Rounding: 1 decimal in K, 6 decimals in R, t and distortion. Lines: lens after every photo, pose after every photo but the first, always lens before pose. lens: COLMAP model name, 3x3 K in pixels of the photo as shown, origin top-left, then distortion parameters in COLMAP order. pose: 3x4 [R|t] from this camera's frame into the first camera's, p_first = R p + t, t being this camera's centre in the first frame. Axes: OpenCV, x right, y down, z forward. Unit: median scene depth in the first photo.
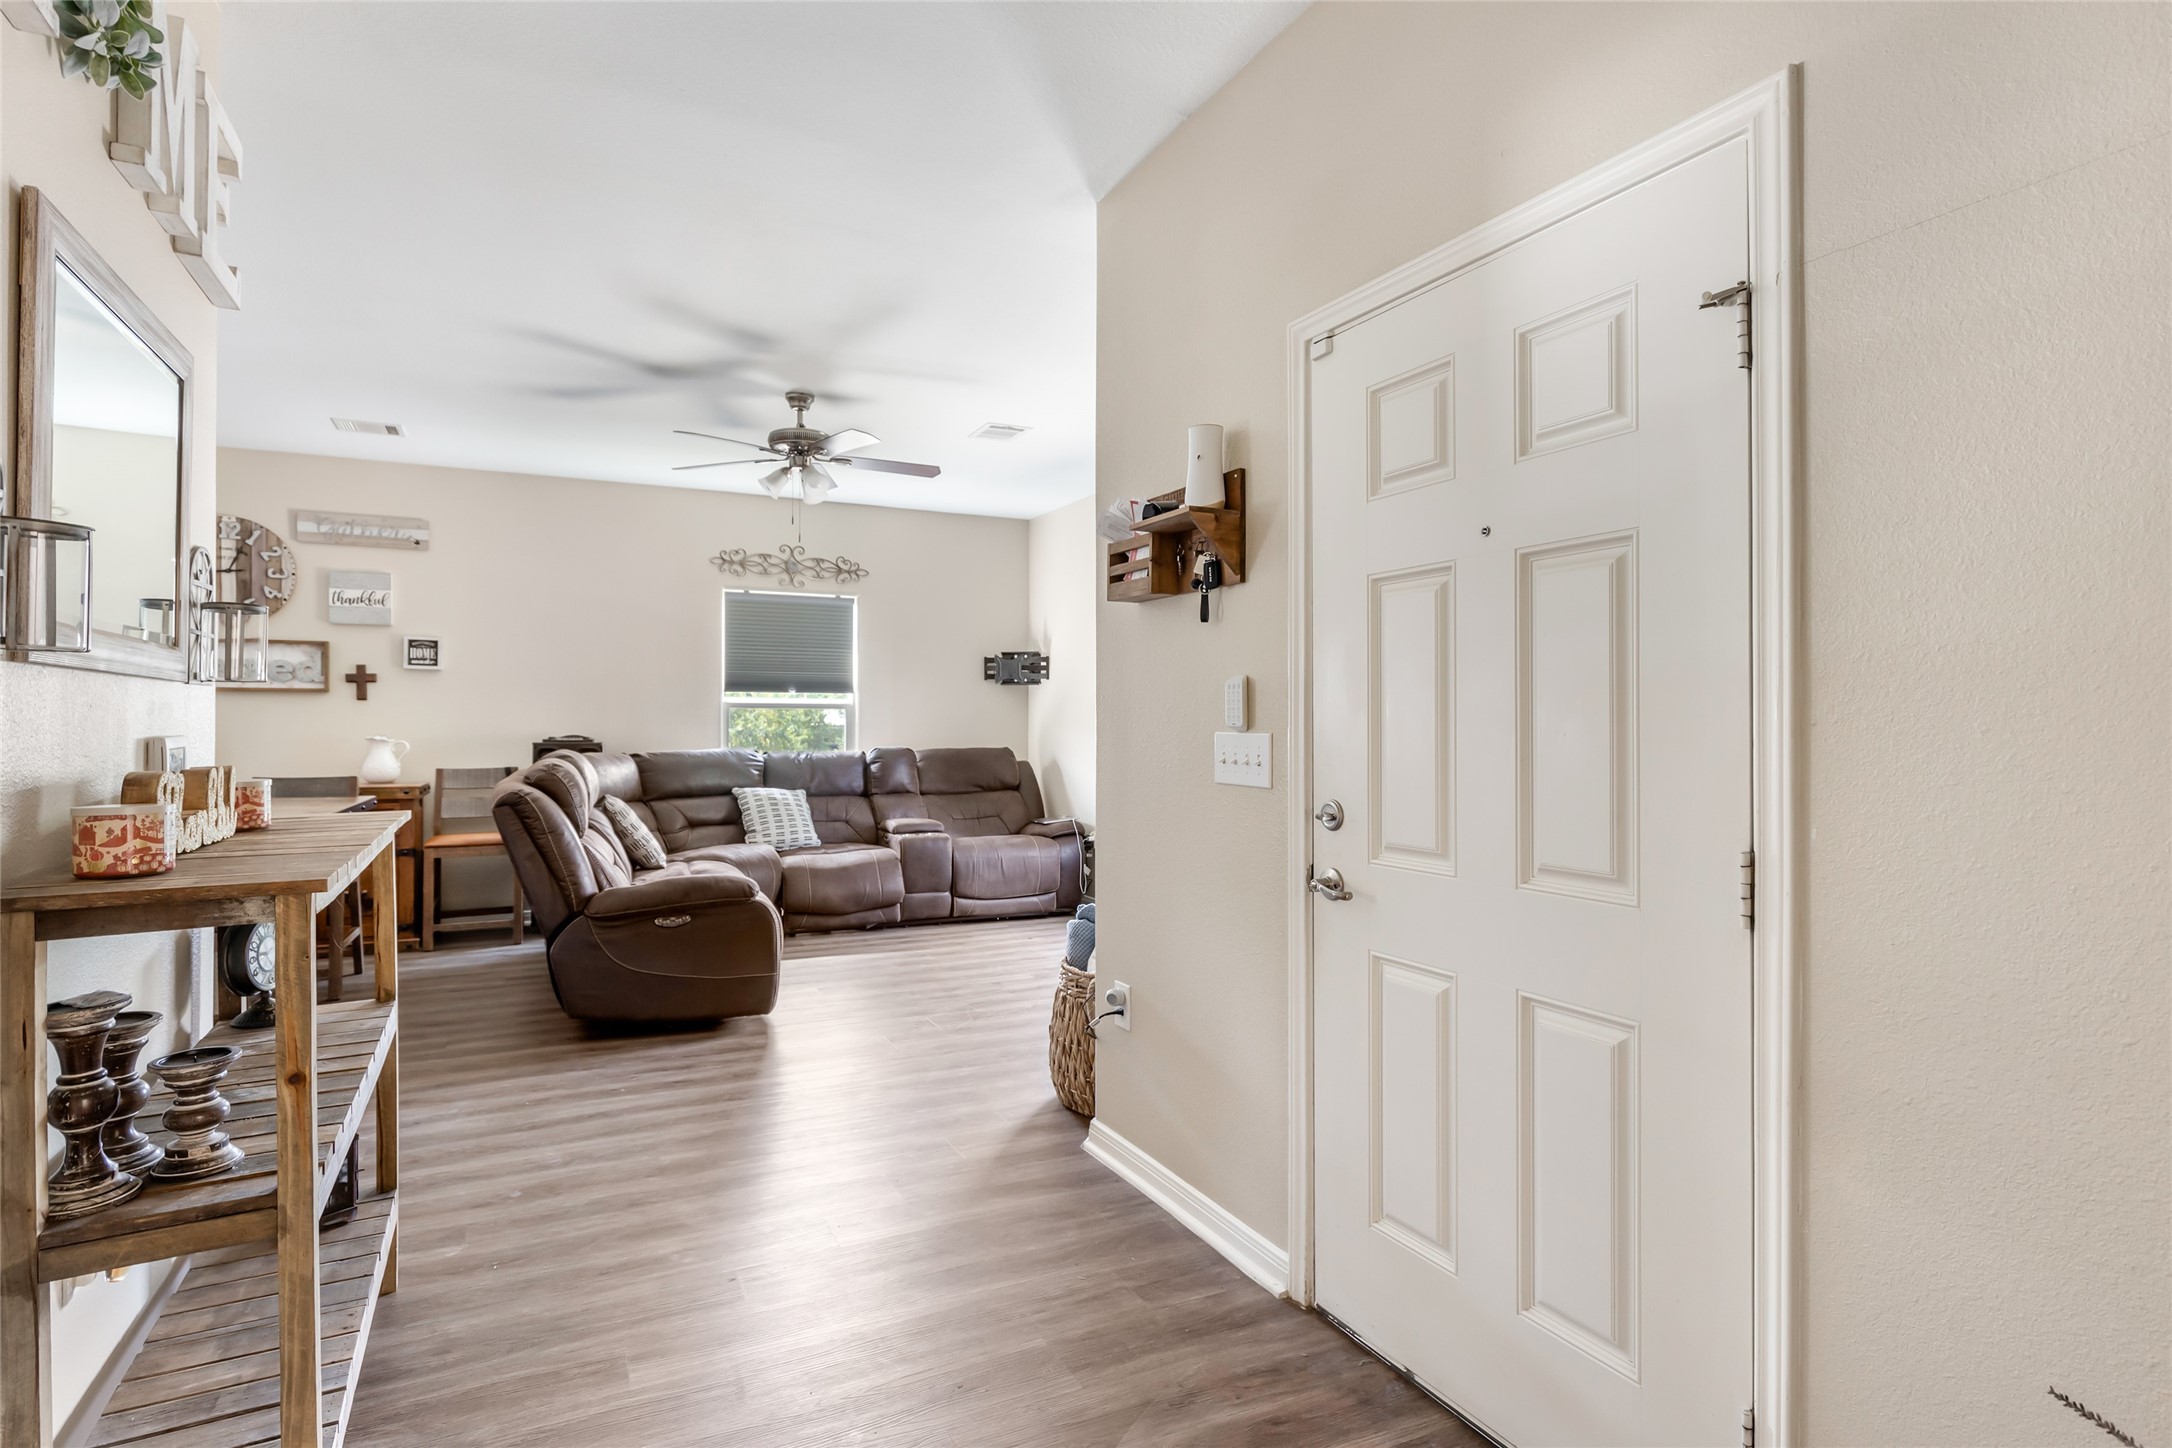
lens RADIAL K [[1099.7, 0, 1038.5], [0, 1099.7, 720.5], [0, 0, 1]] dist [0.000030, -0.000831]
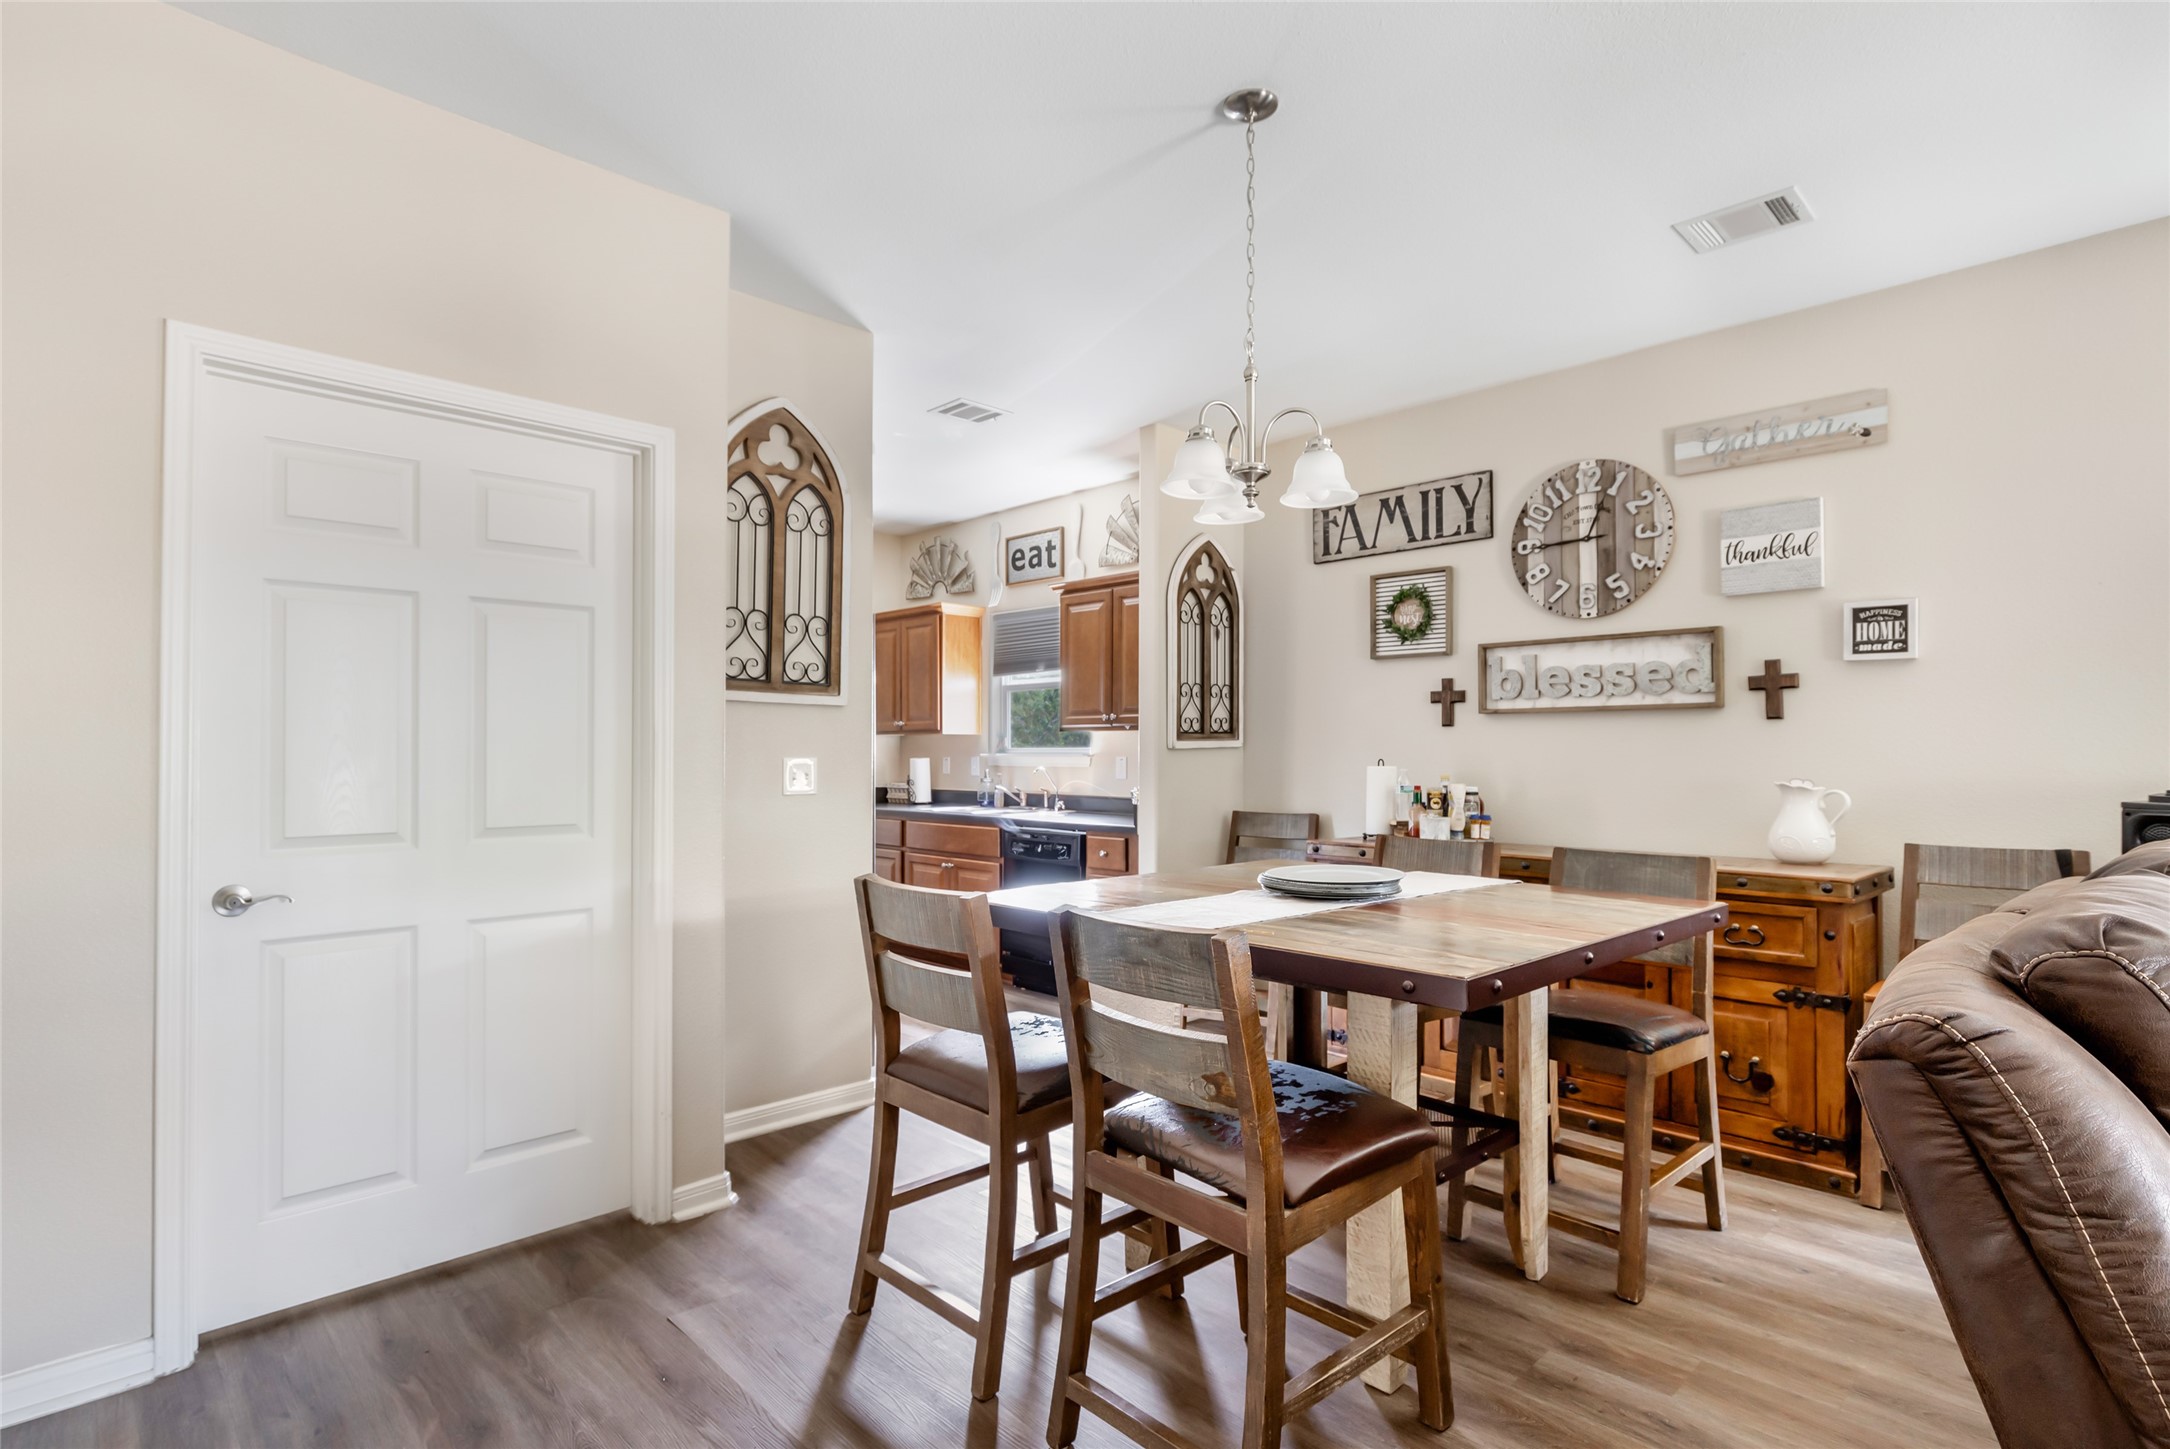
lens RADIAL K [[1058.3, 0, 1166.3], [0, 1058.3, 738.6], [0, 0, 1]] dist [-0.004441, 0.000664]
pose [[0.364669, -0.015633, -0.931006, -0.203192], [0.002530, 0.999872, -0.015798, 0.000133], [0.931134, 0.003406, 0.364662, 0.485119]]
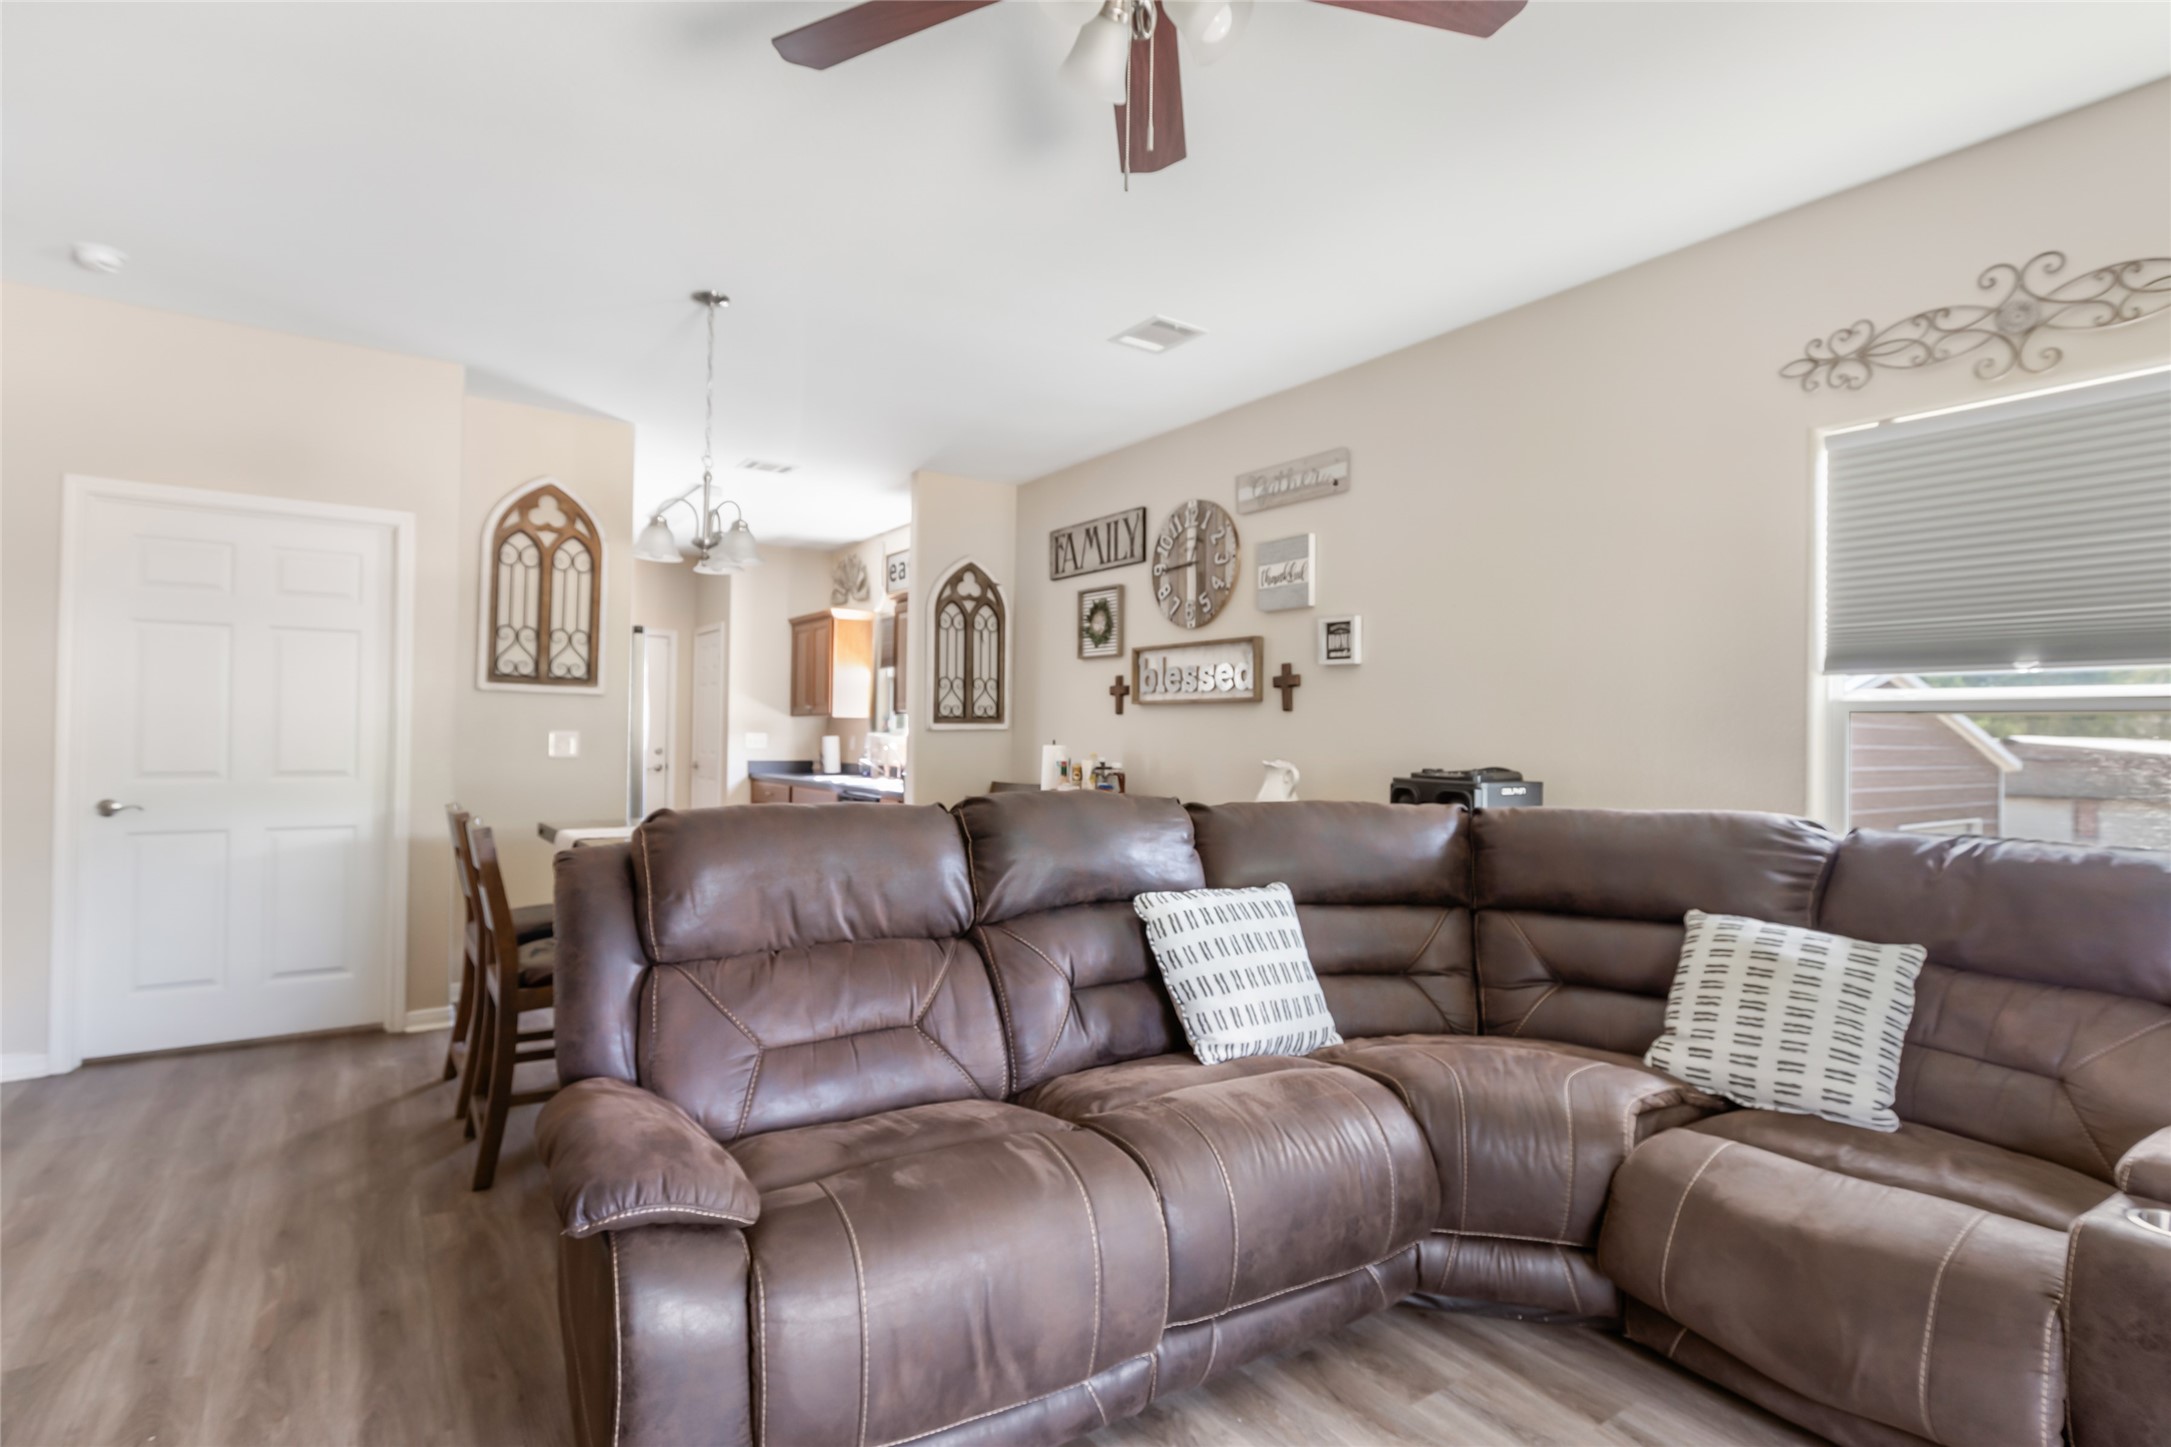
lens RADIAL K [[1050.4, 0, 1159.8], [0, 1050.4, 728.3], [0, 0, 1]] dist [0.003846, 0.000203]
pose [[0.220824, -0.008331, -0.975278, 0.057838], [-0.011586, 0.999871, -0.011165, 0.002049], [0.975245, 0.013765, 0.220699, 0.759677]]
